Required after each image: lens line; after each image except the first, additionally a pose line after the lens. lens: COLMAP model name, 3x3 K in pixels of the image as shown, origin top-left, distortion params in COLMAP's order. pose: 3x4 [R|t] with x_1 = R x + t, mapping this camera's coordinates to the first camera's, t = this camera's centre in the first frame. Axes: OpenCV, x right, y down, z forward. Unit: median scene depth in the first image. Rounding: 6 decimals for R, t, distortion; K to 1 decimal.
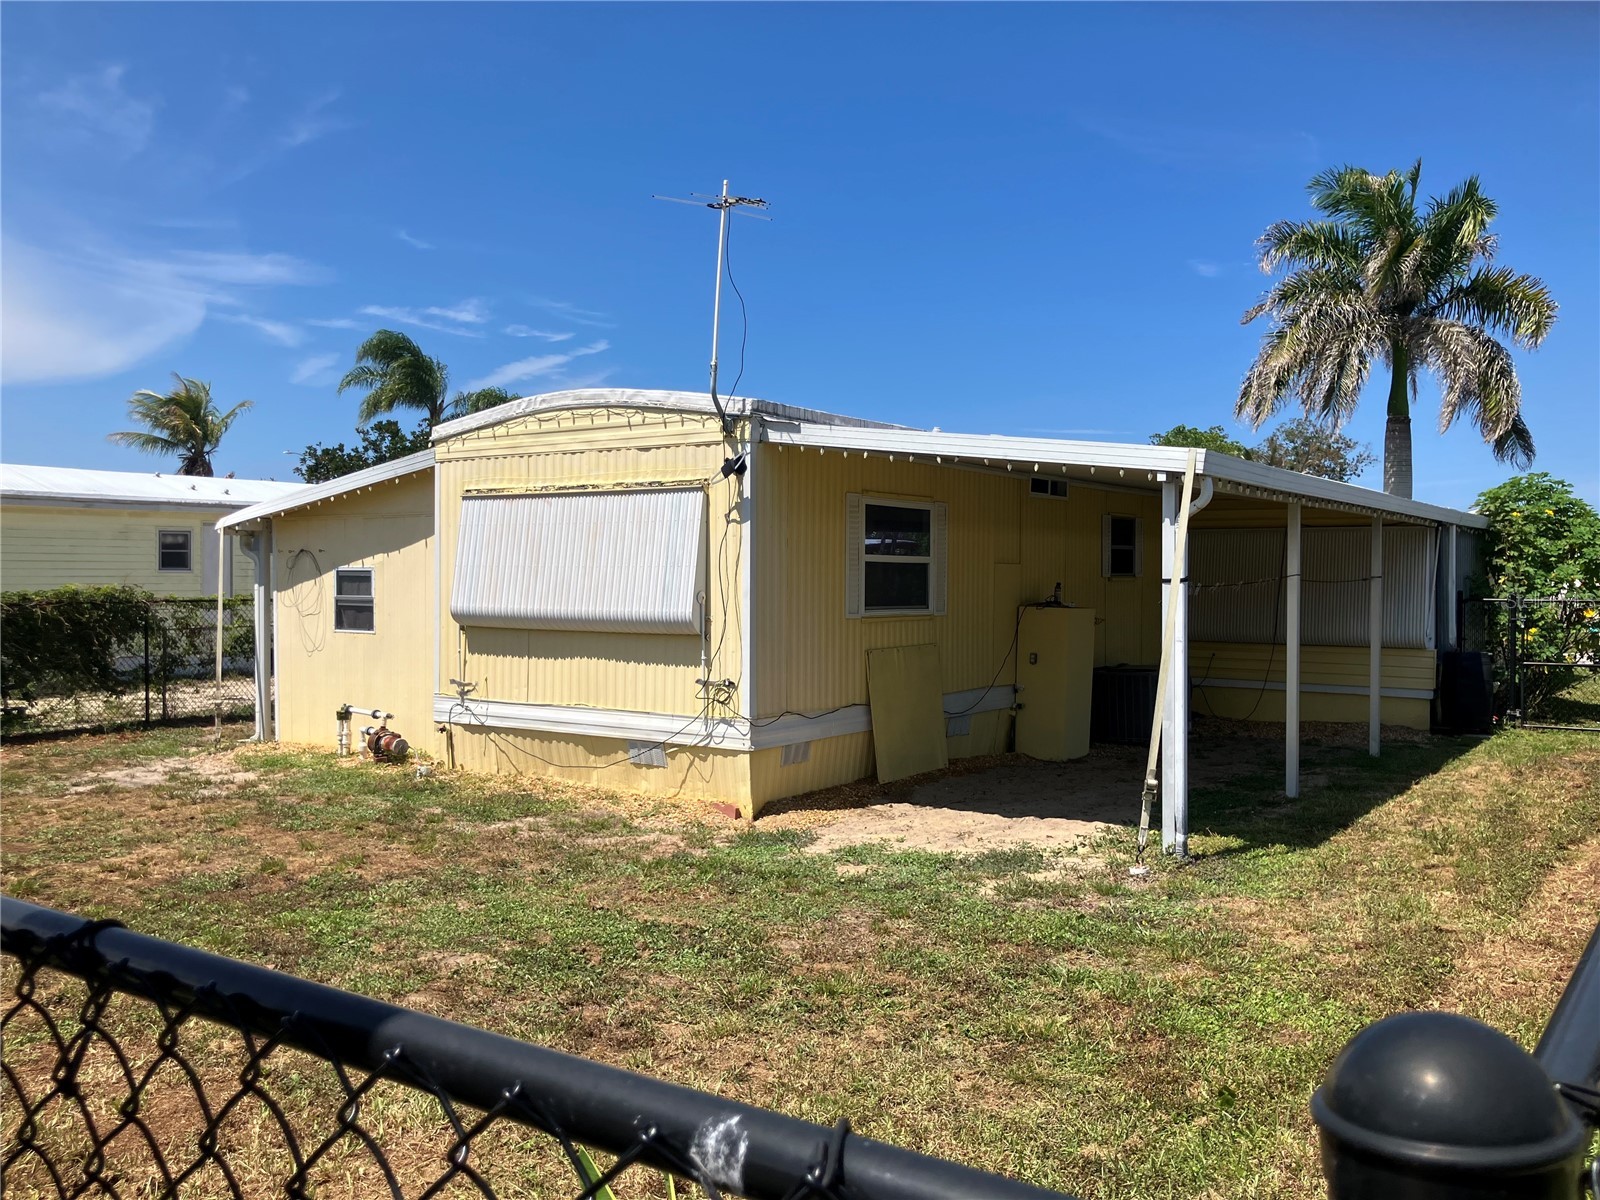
lens RADIAL K [[1350.8, 0, 800.0], [0, 1350.8, 600.0], [0, 0, 1]] dist [0.066514, -0.009948]
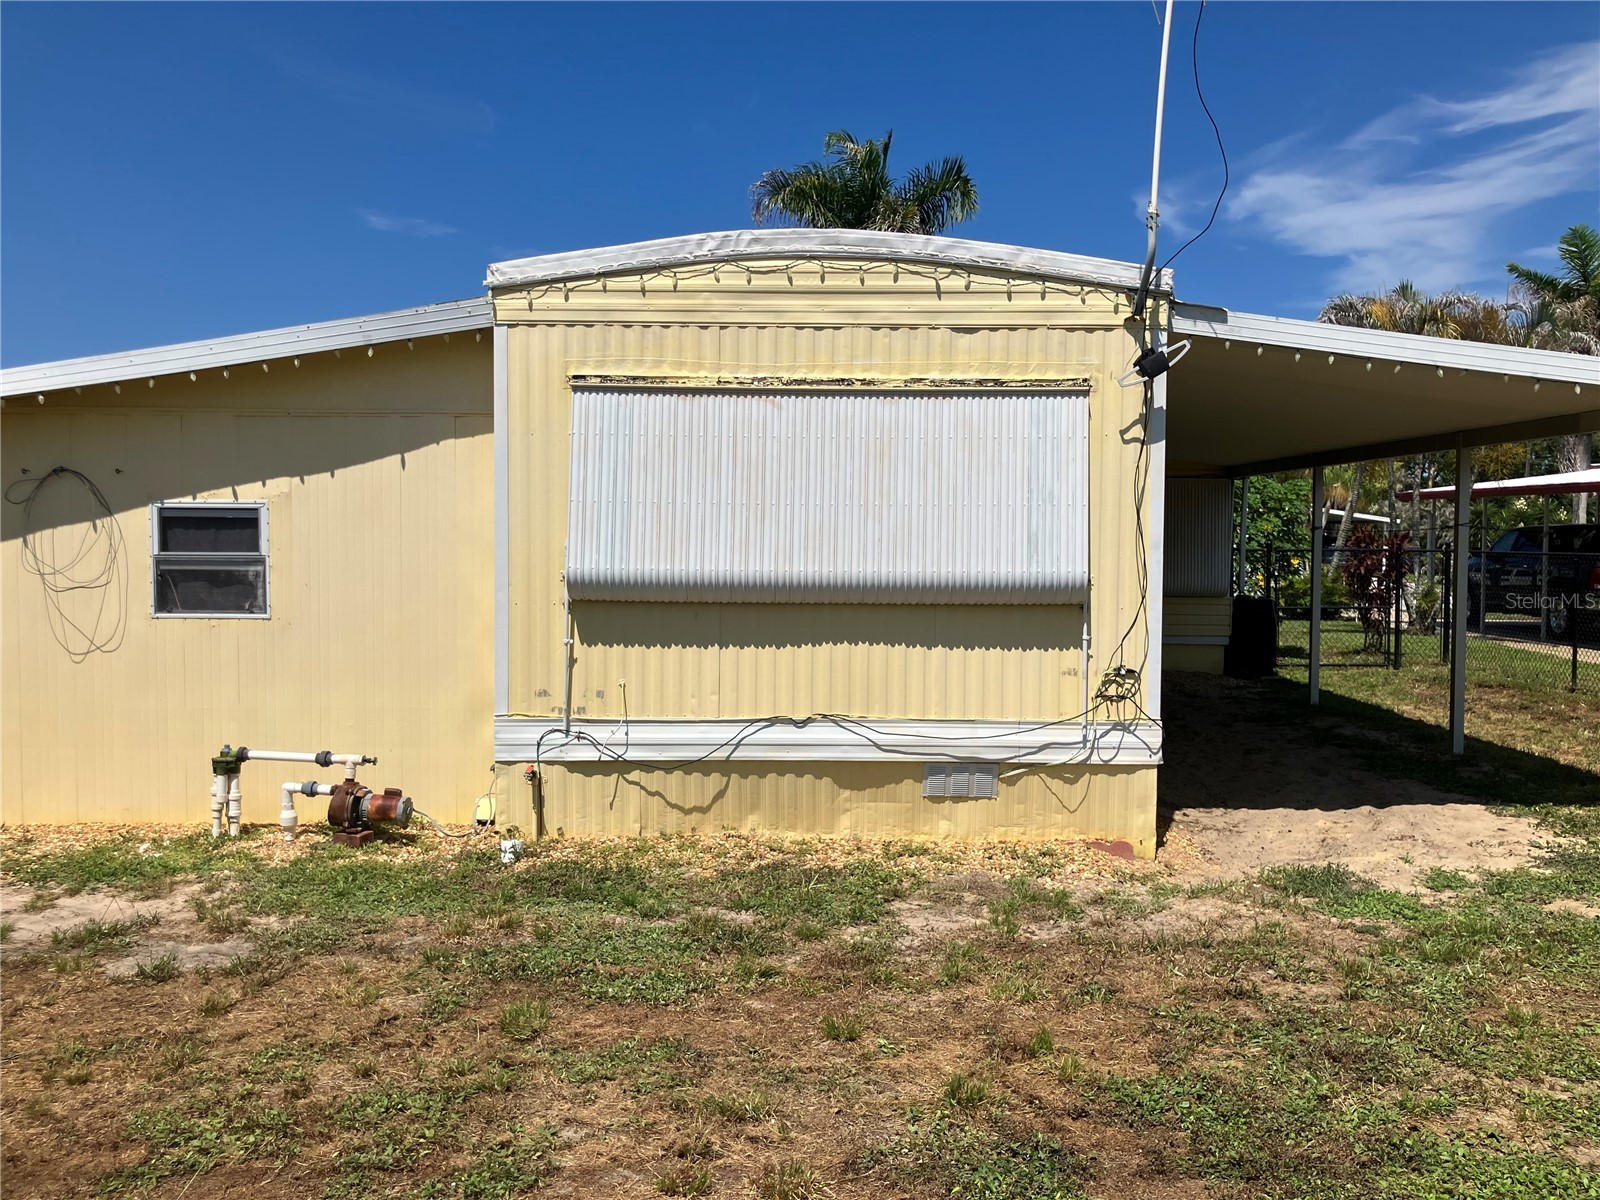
lens RADIAL K [[1350.8, 0, 800.0], [0, 1350.8, 600.0], [0, 0, 1]] dist [0.066514, -0.009948]
pose [[0.812573, -0.027182, 0.582226, -0.544474], [0.007100, 0.999299, 0.036745, -0.002893], [-0.582817, -0.025724, 0.812196, 0.471788]]
